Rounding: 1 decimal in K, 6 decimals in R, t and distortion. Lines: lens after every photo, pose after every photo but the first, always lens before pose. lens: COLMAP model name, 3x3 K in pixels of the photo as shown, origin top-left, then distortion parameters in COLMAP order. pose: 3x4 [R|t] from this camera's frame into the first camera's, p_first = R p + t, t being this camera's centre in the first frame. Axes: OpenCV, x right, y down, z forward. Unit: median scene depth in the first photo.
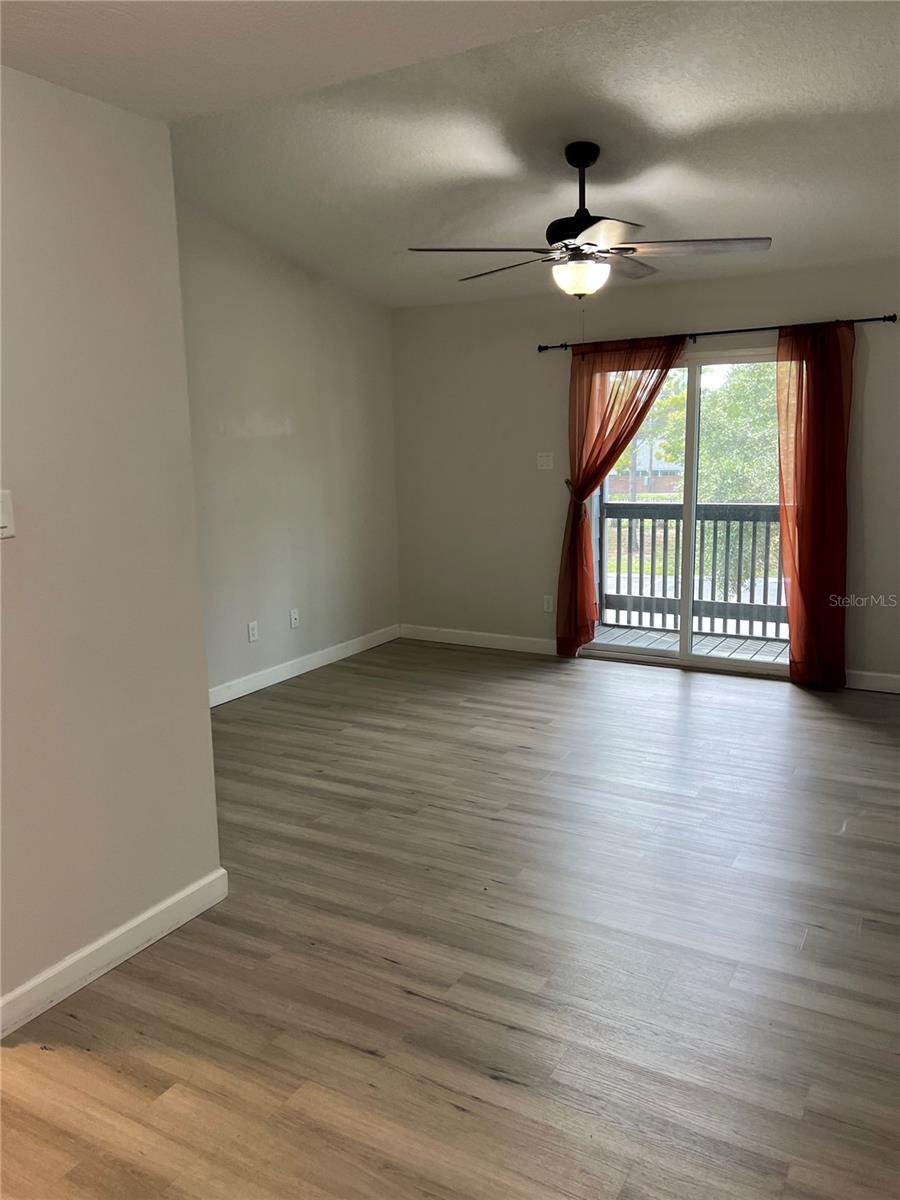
lens RADIAL K [[894.9, 0, 450.0], [0, 894.9, 600.0], [0, 0, 1]] dist [0.099068, -0.138347]
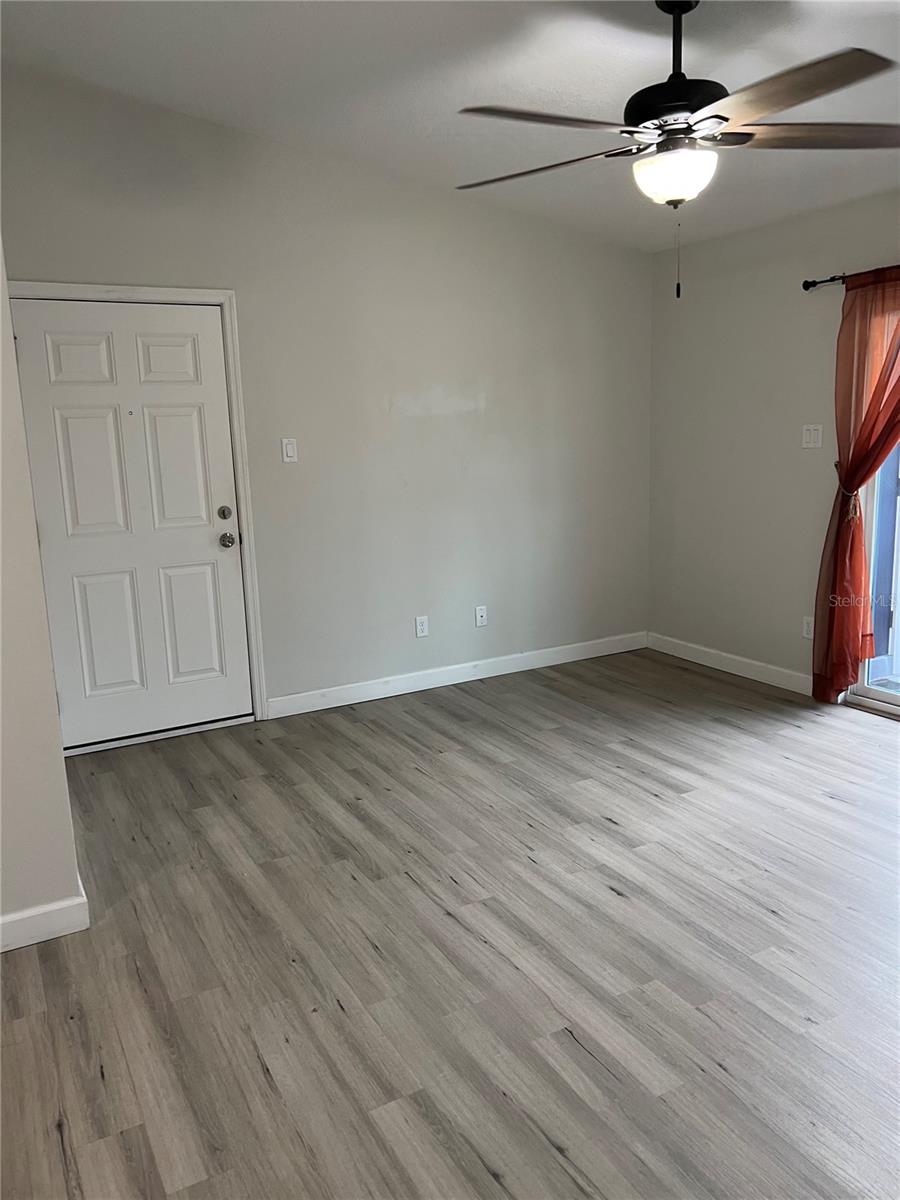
lens RADIAL K [[898.1, 0, 459.6], [0, 898.1, 594.2], [0, 0, 1]] dist [0.062080, -0.079369]
pose [[0.852158, 0.084582, -0.516403, 0.294424], [-0.073145, 0.996415, 0.042501, -0.040675], [0.518147, 0.001555, 0.855290, 0.239540]]
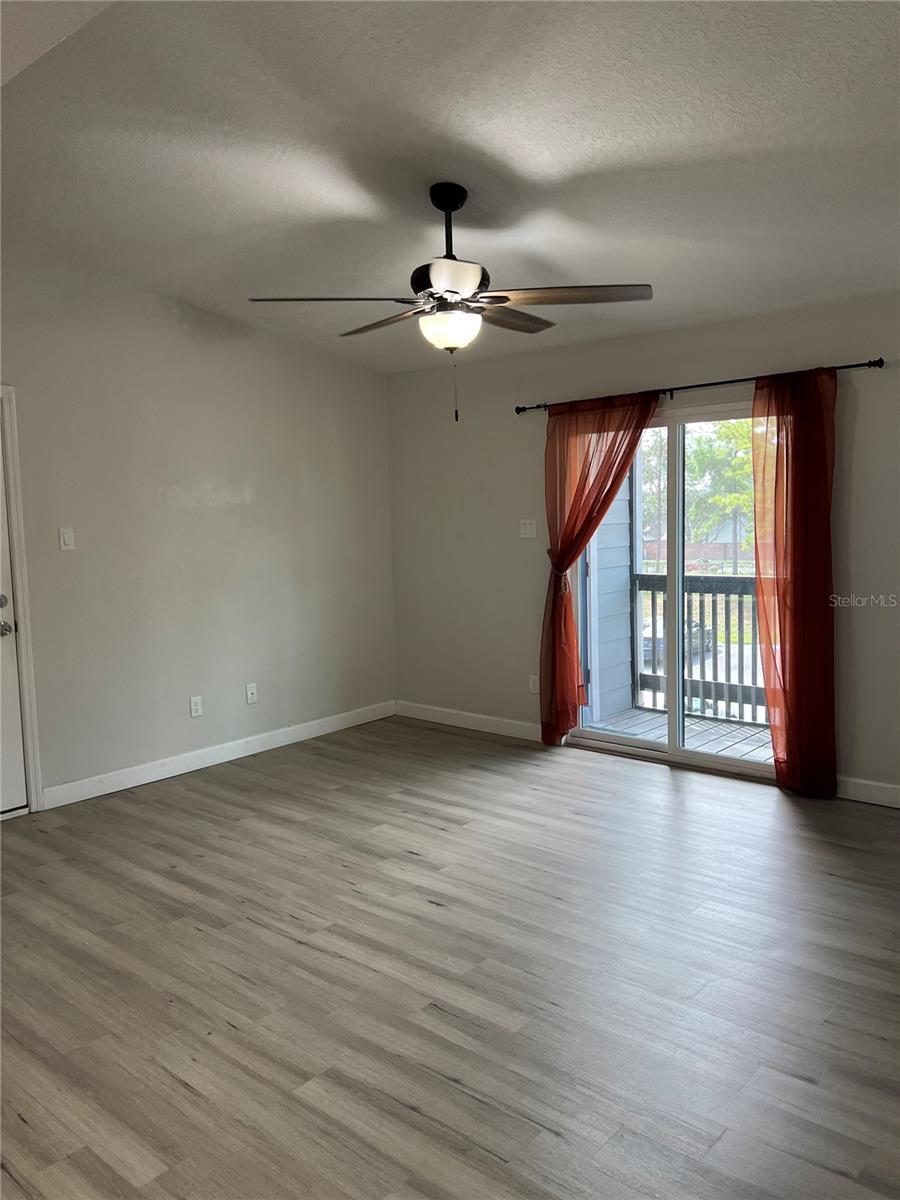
lens RADIAL K [[898.1, 0, 459.6], [0, 898.1, 594.2], [0, 0, 1]] dist [0.062080, -0.079369]
pose [[0.980762, 0.010119, -0.194943, 0.250000], [-0.025533, 0.996725, -0.076723, -0.018044], [0.193529, 0.080224, 0.977809, 0.105779]]
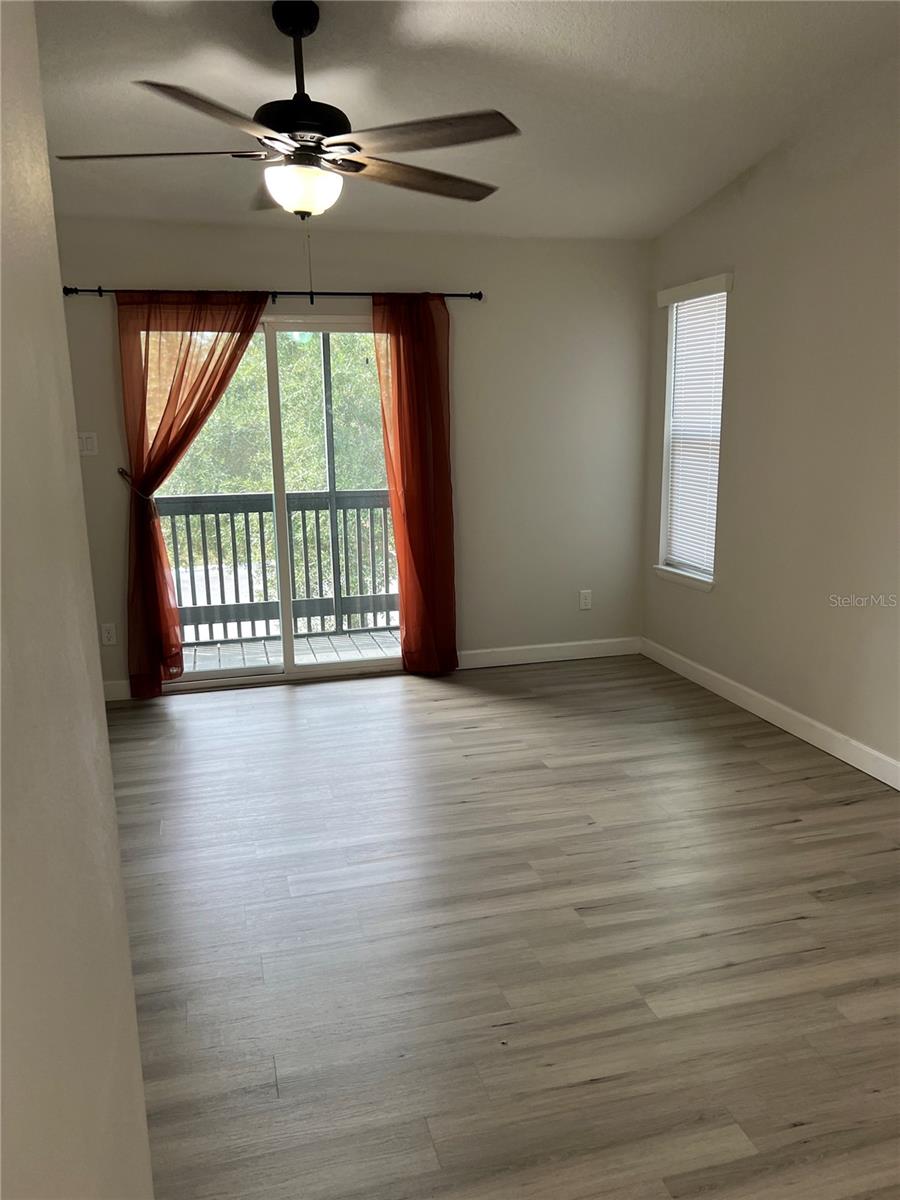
lens RADIAL K [[895.2, 0, 442.8], [0, 895.2, 625.4], [0, 0, 1]] dist [0.033805, -0.039151]
pose [[0.712044, -0.152365, 0.685404, -0.250191], [0.126216, 0.988045, 0.088520, -0.041992], [-0.690697, 0.023479, 0.722763, 0.301424]]
